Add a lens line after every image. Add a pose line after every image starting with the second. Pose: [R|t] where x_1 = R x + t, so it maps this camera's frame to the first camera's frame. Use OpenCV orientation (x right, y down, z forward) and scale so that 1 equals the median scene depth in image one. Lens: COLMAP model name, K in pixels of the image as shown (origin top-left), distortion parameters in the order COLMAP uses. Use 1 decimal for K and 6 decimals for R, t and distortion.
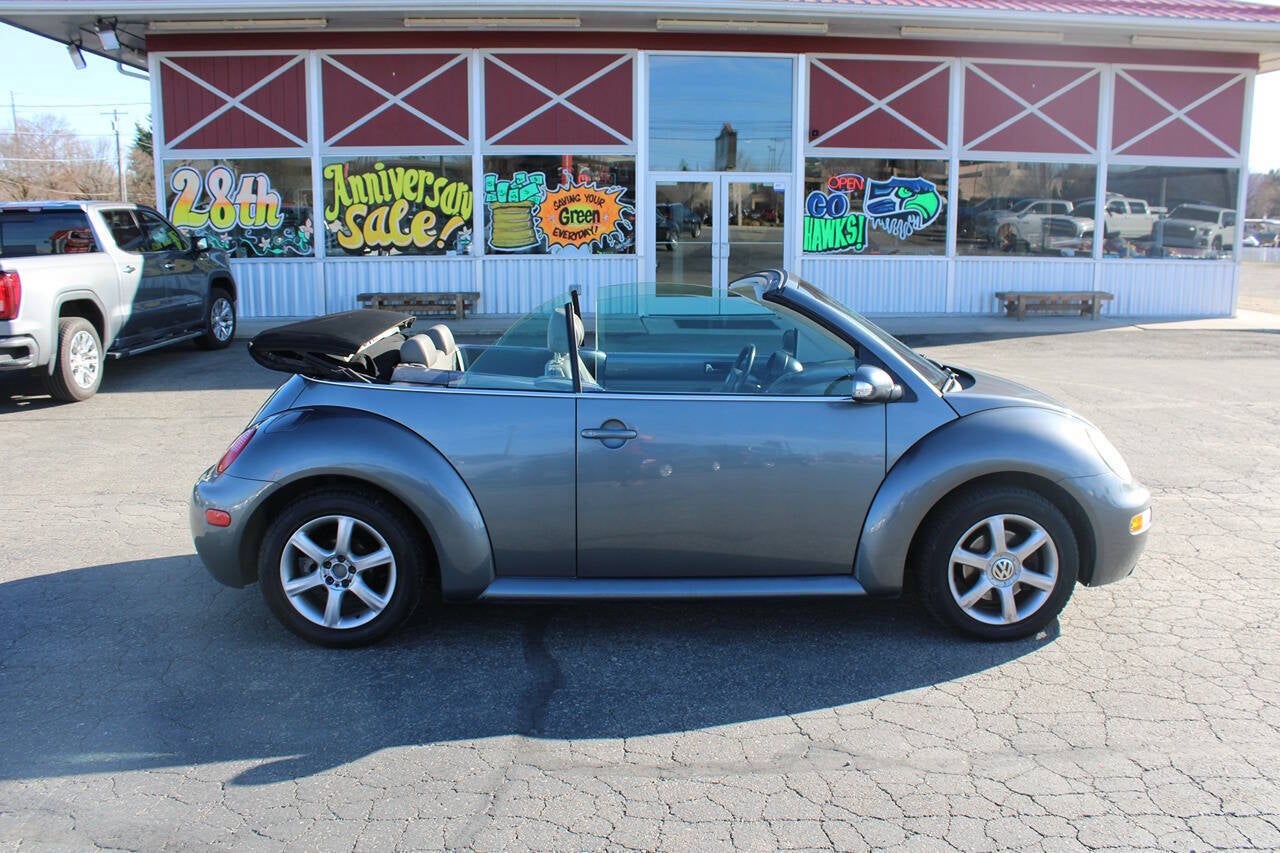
lens RADIAL K [[1138.8, 0, 661.4], [0, 1138.8, 427.8], [0, 0, 1]] dist [-0.168904, 0.171443]
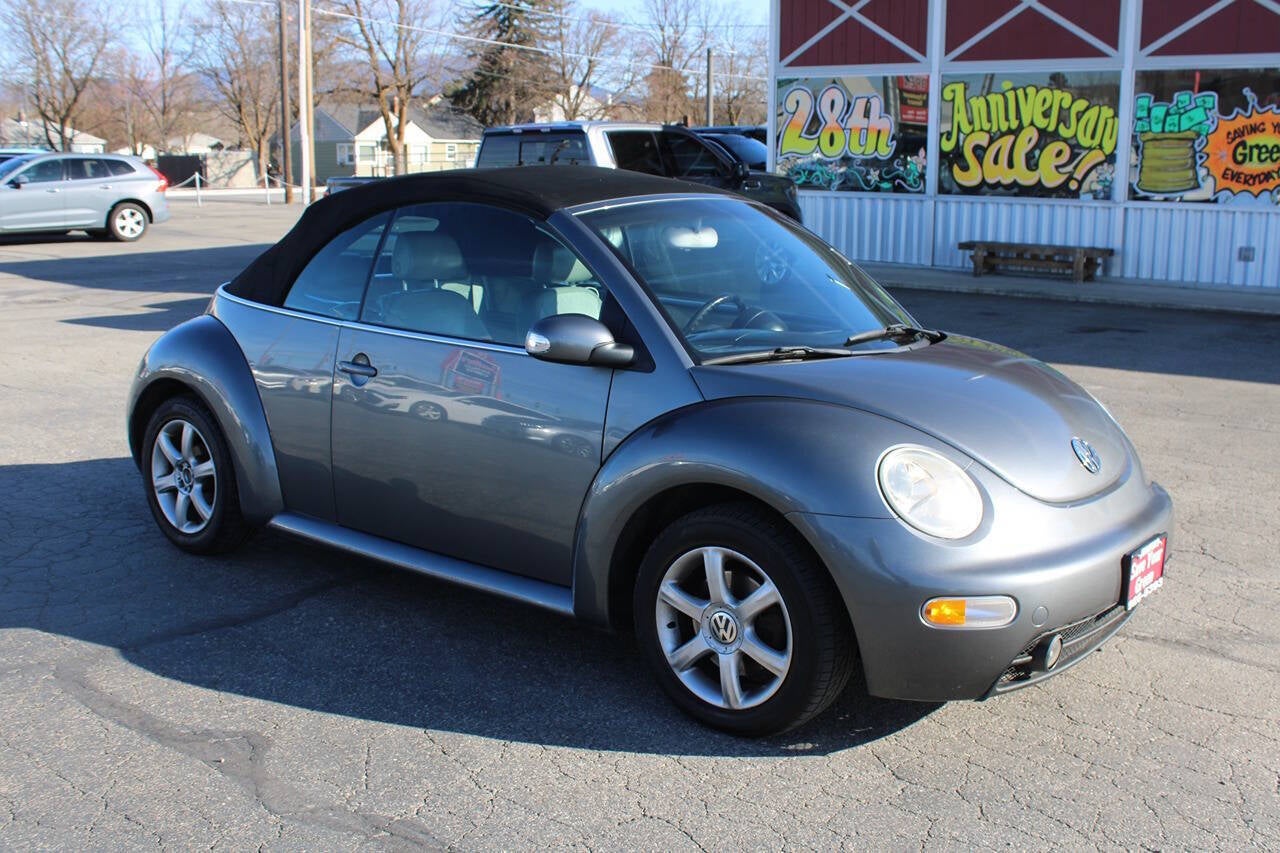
lens RADIAL K [[1379.4, 0, 640.0], [0, 1379.4, 426.5], [0, 0, 1]] dist [-0.109206, 0.124562]
pose [[0.750762, 0.133822, -0.646876, 0.219167], [-0.127990, 0.990176, 0.056297, -0.010420], [0.648055, 0.040528, 0.760514, 0.086627]]
